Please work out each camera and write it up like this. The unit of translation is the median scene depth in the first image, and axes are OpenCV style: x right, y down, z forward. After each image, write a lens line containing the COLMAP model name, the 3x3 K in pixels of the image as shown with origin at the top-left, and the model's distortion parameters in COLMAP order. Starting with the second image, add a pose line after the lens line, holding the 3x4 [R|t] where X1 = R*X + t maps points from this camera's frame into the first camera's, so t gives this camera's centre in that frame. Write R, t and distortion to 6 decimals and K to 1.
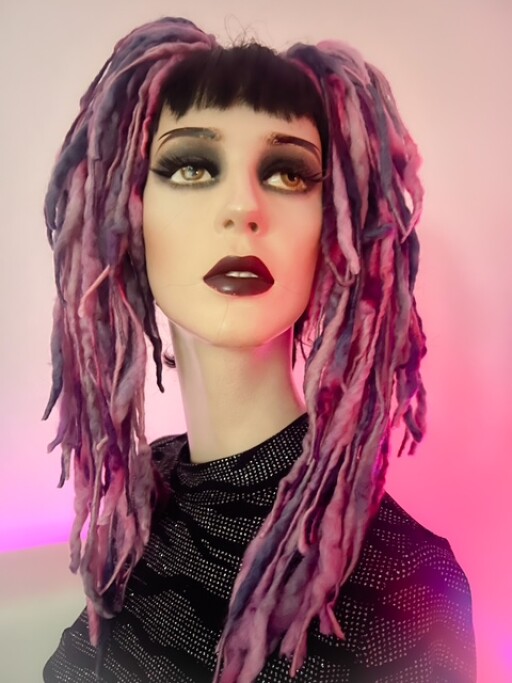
lens RADIAL K [[532.5, 0, 256.0], [0, 532.5, 341.5], [0, 0, 1]] dist [-0.000535, -0.004490]
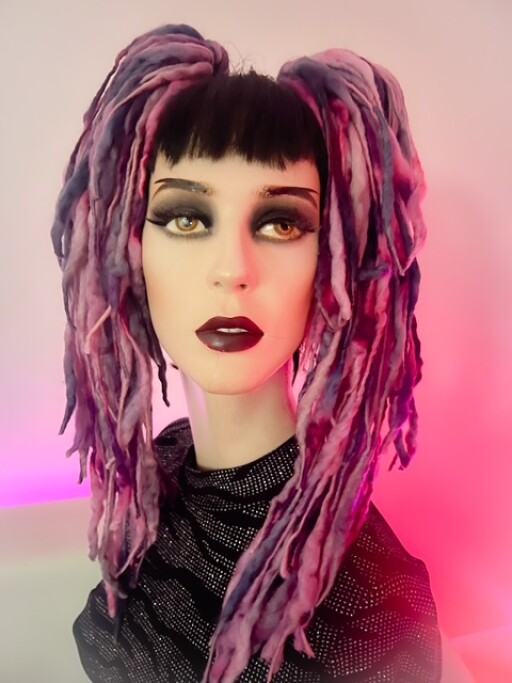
lens RADIAL K [[532.5, 0, 256.0], [0, 532.5, 341.5], [0, 0, 1]] dist [-0.000535, -0.004490]
pose [[0.996930, 0.027177, -0.073434, 0.085948], [-0.014552, 0.985801, 0.167285, -0.244485], [0.076938, -0.165703, 0.983170, -0.023277]]
